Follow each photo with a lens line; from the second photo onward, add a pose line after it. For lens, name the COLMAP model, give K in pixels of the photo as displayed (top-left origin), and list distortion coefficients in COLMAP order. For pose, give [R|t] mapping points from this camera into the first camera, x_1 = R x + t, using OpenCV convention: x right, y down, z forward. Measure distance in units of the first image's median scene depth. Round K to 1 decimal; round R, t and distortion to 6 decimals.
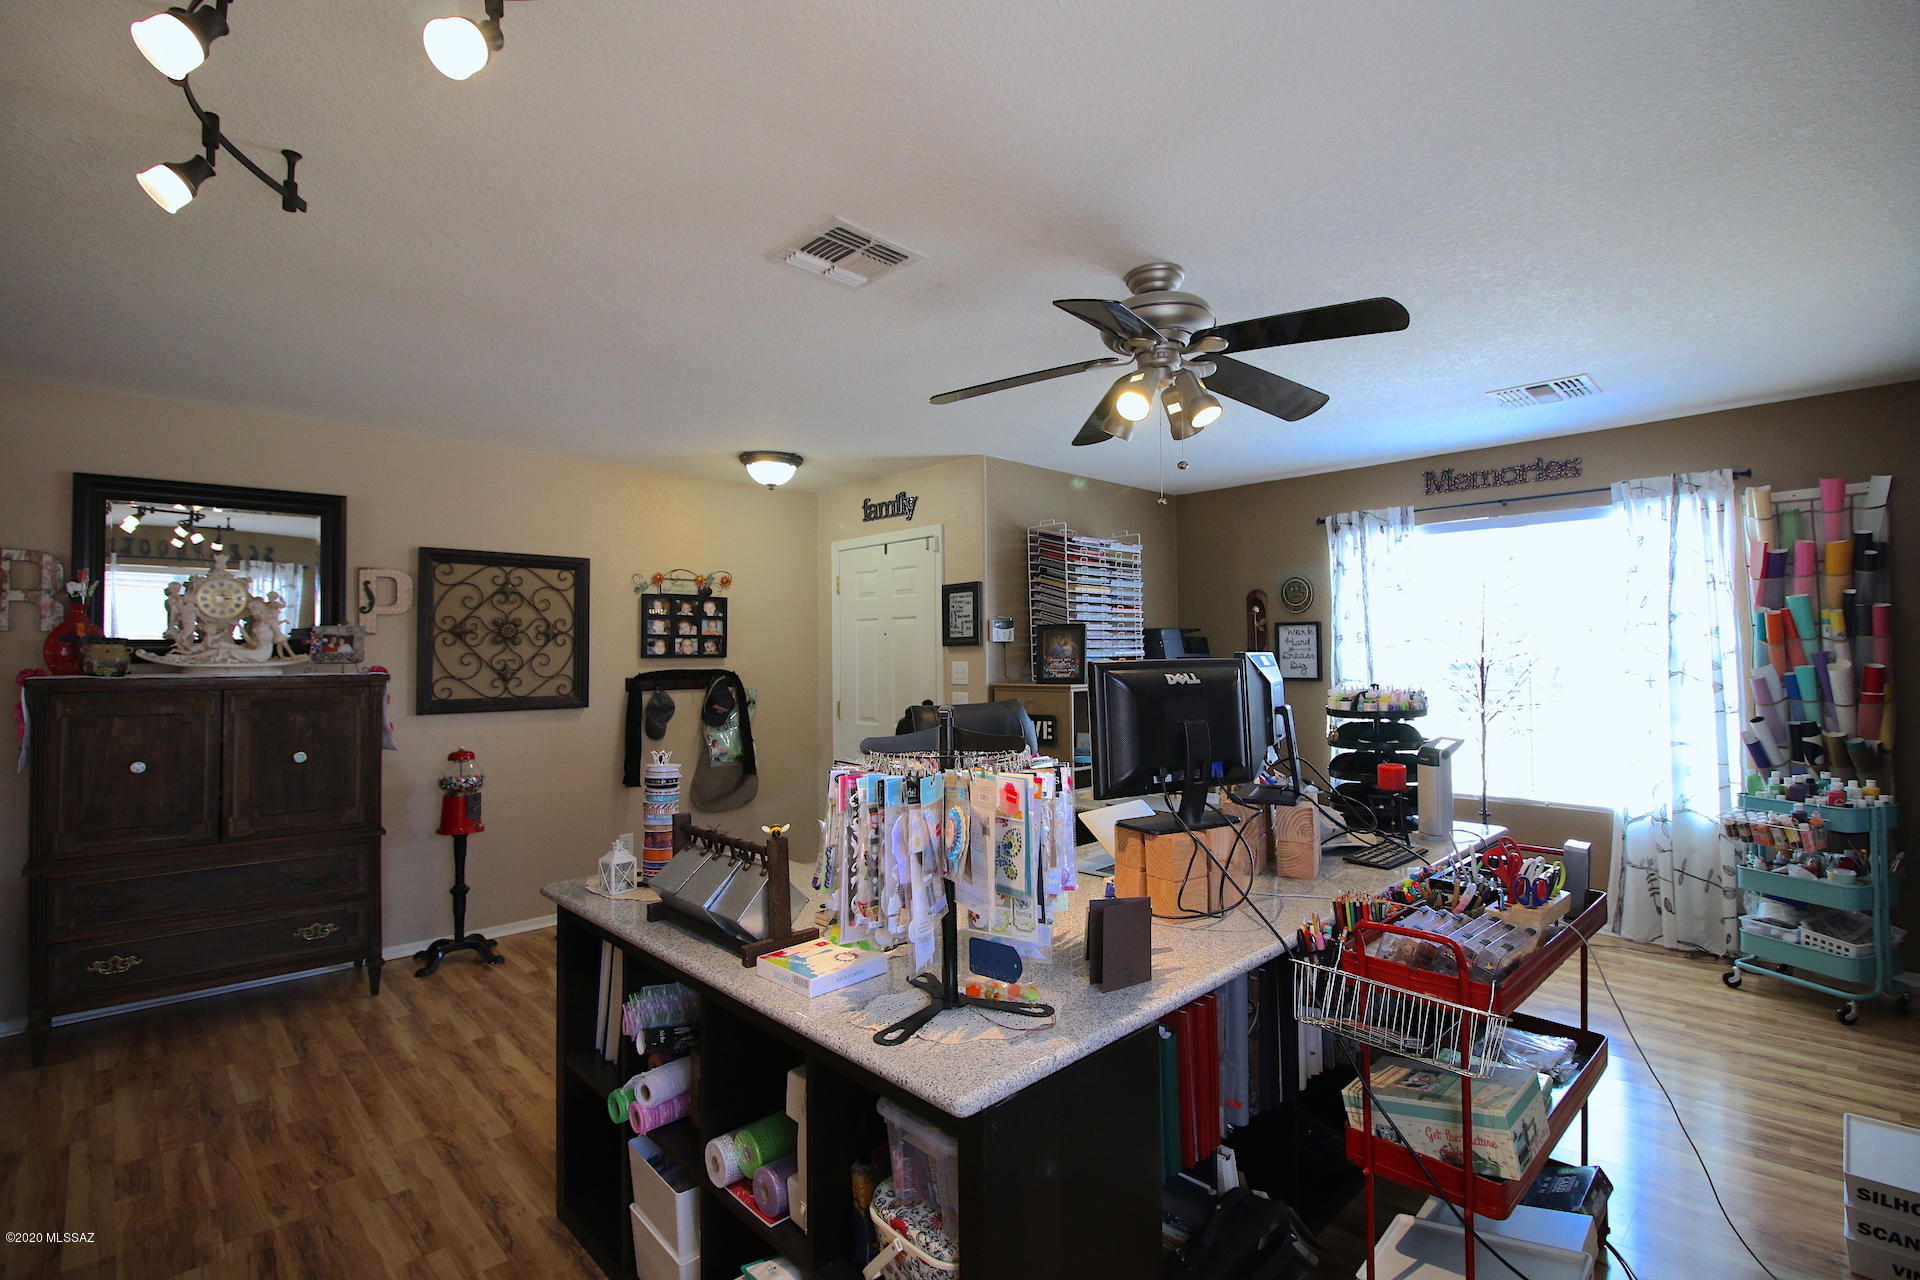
lens RADIAL K [[905.5, 0, 956.5], [0, 905.5, 646.3], [0, 0, 1]] dist [-0.011440, 0.000739]
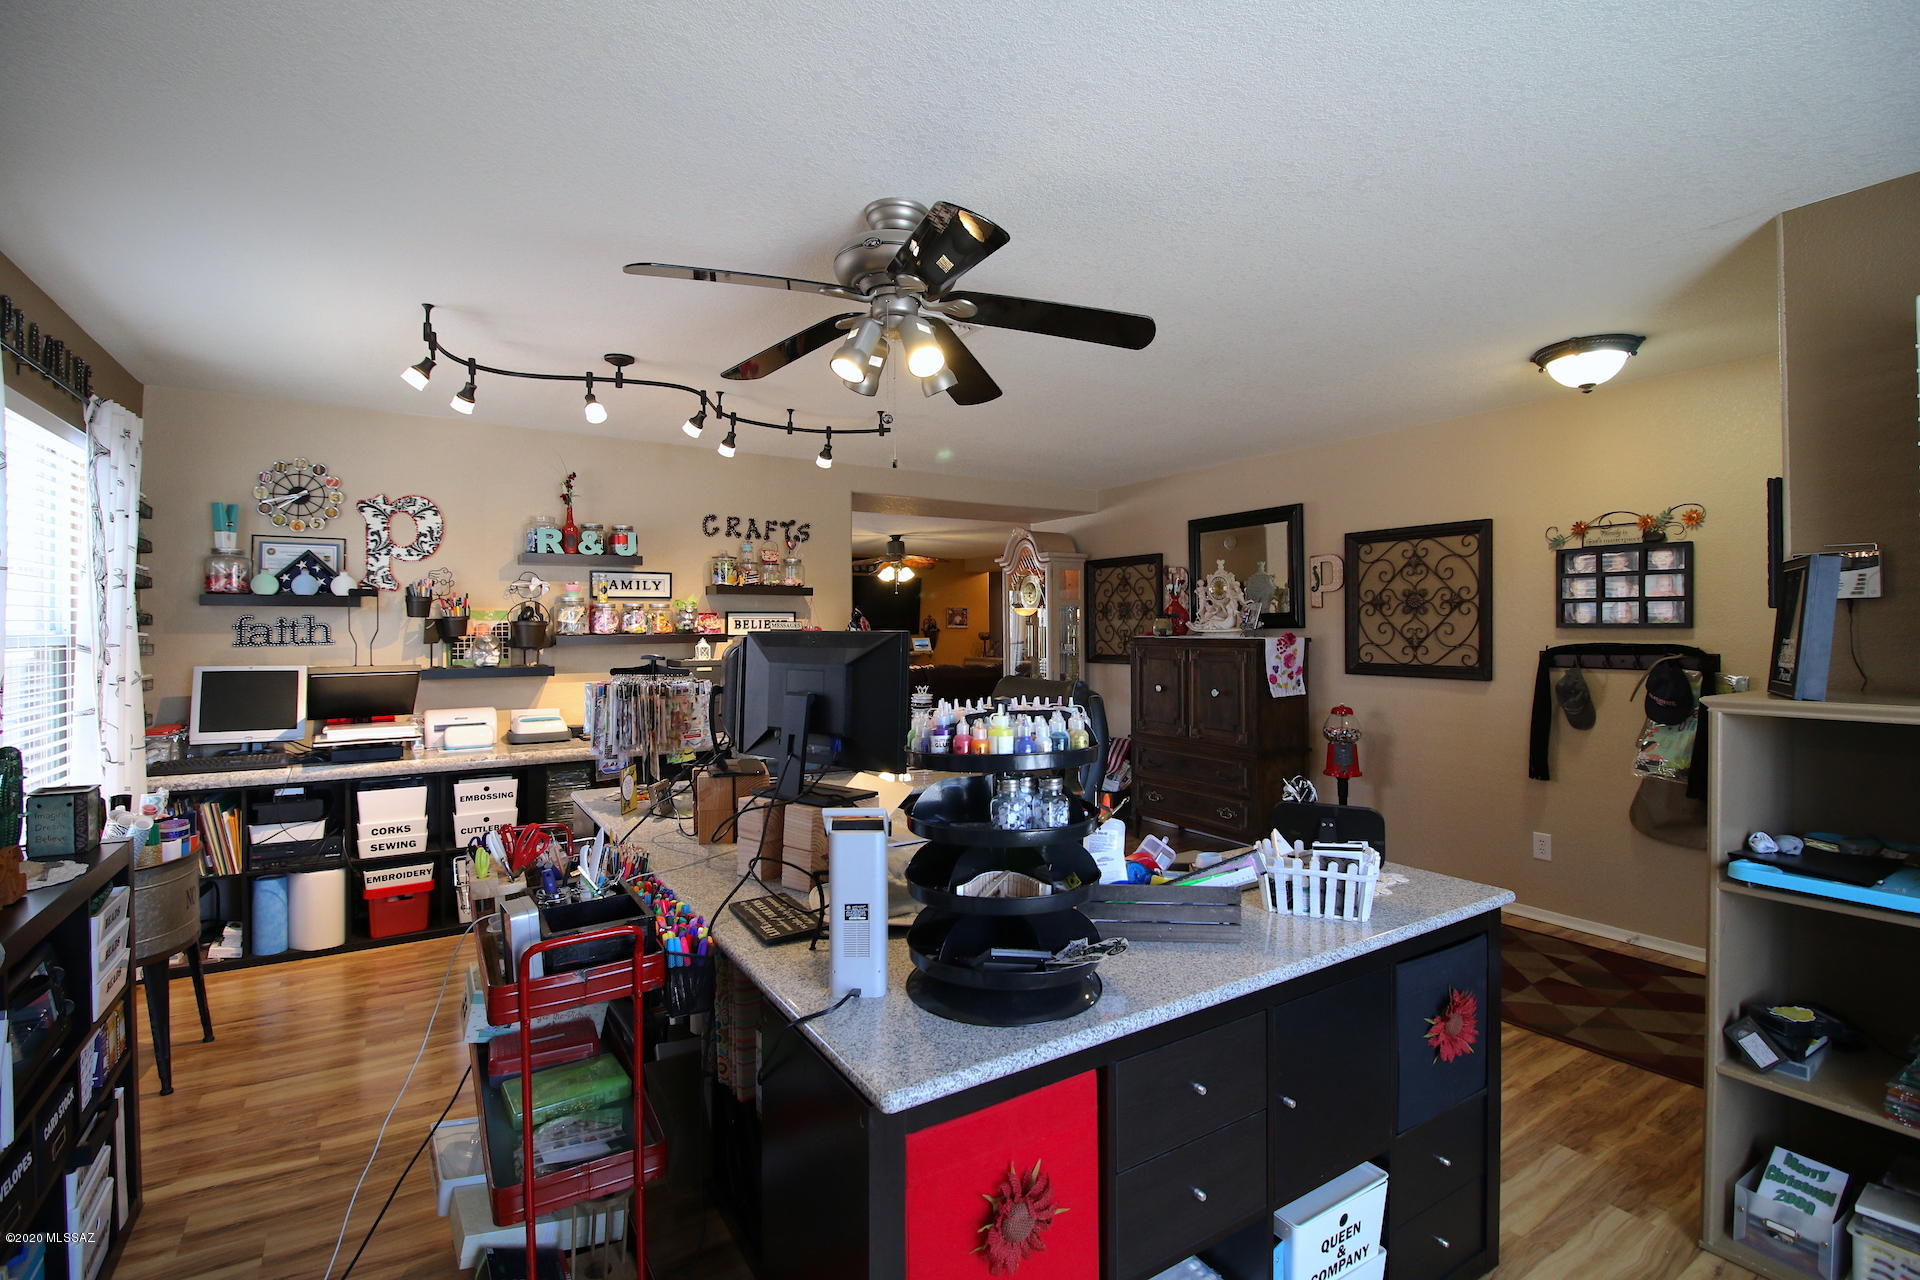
lens RADIAL K [[905.5, 0, 964.2], [0, 905.5, 629.8], [0, 0, 1]] dist [-0.011440, 0.000739]
pose [[-0.202500, -0.000085, -0.979282, 0.607633], [0.005684, 0.999983, -0.001262, 0.014249], [0.979266, -0.005821, -0.202496, 0.672874]]
